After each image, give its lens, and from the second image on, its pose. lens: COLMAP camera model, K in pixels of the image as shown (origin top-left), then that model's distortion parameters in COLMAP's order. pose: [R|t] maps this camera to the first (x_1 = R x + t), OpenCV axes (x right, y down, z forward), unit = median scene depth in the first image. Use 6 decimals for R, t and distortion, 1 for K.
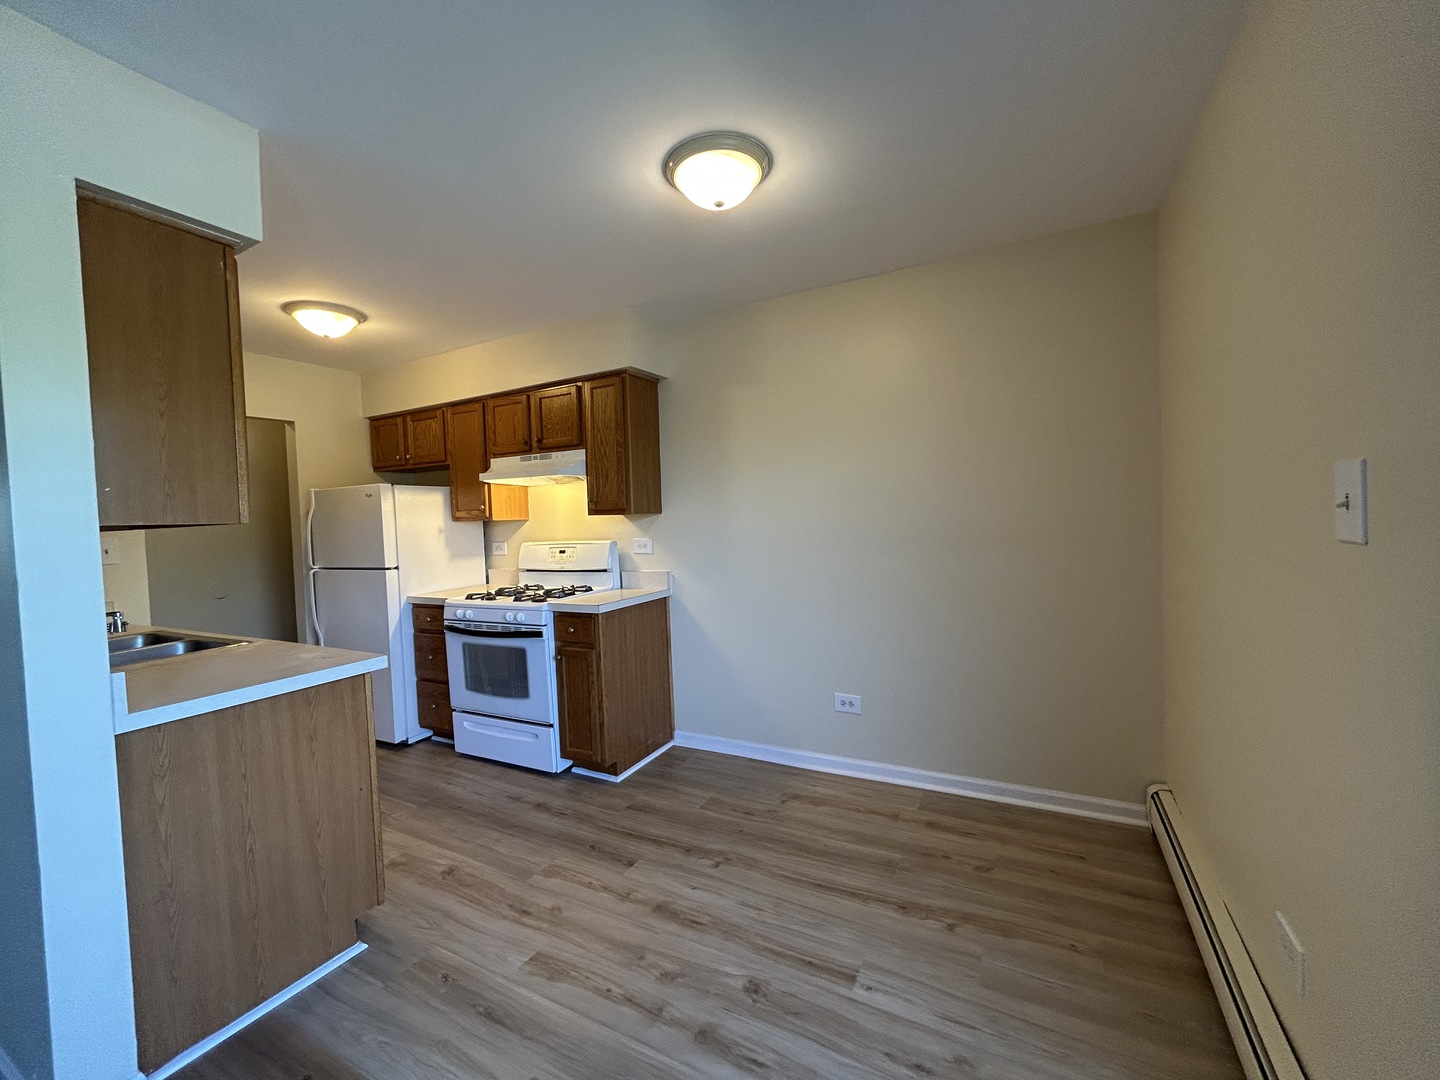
lens RADIAL K [[579.6, 0, 719.6], [0, 579.6, 536.8], [0, 0, 1]] dist [0.000381, 0.000134]
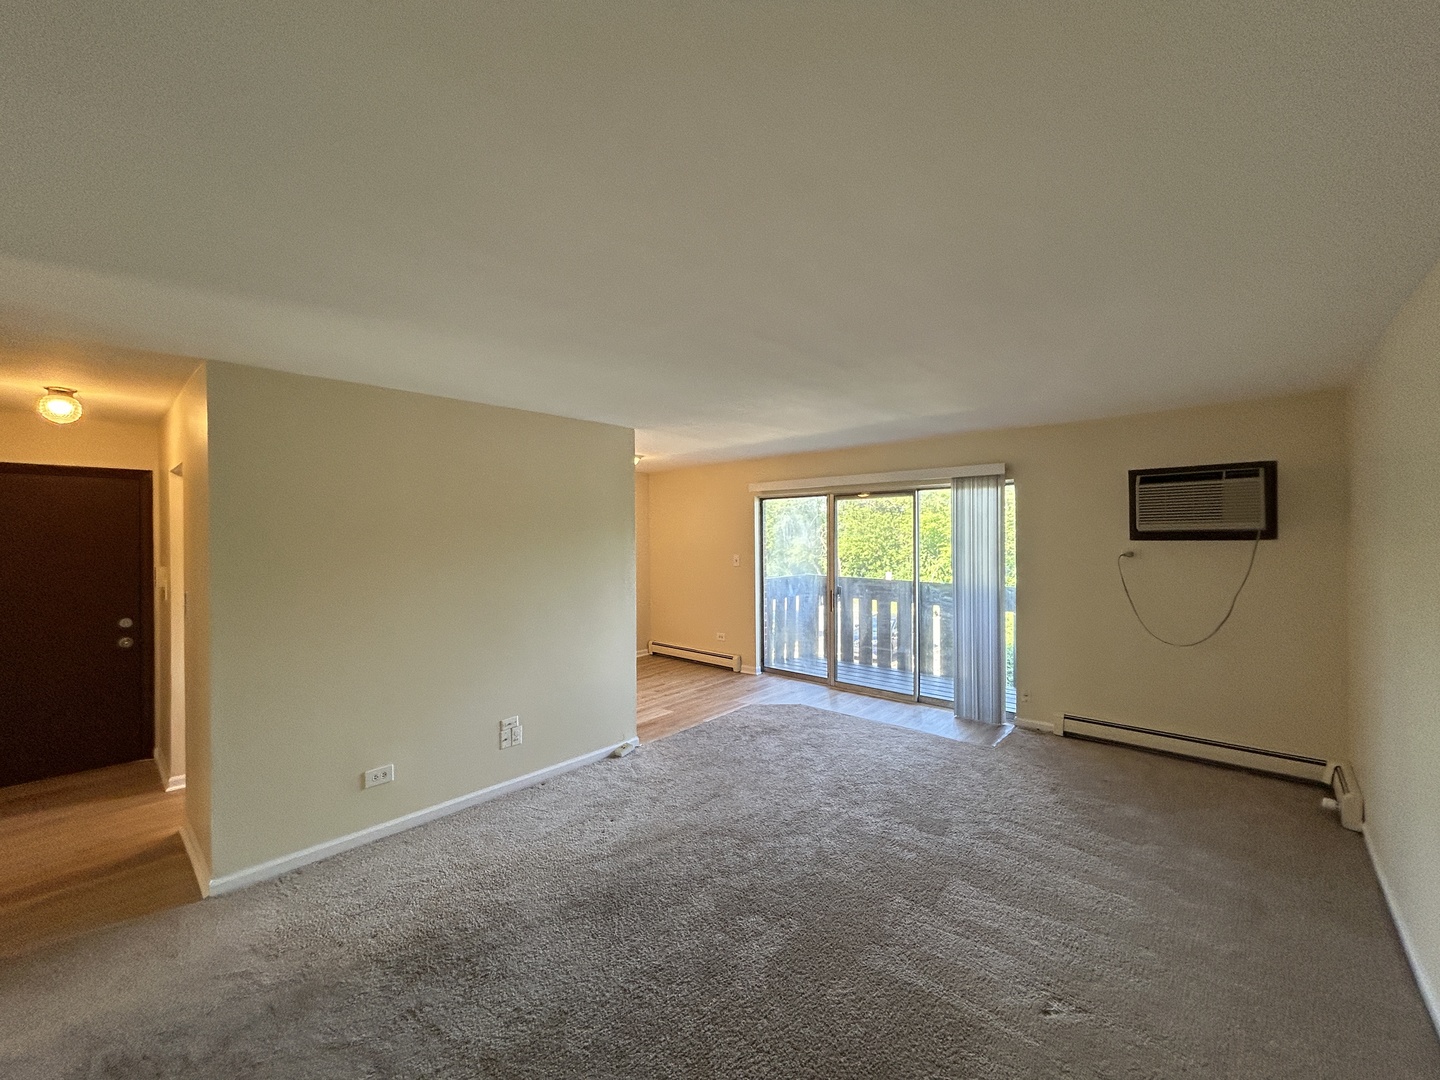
lens RADIAL K [[579.6, 0, 719.6], [0, 579.6, 536.8], [0, 0, 1]] dist [0.000381, 0.000134]
pose [[0.233164, 0.033000, 0.971877, -1.808250], [0.025109, 0.998887, -0.039941, -0.020995], [-0.972113, 0.033716, 0.232076, -0.140937]]
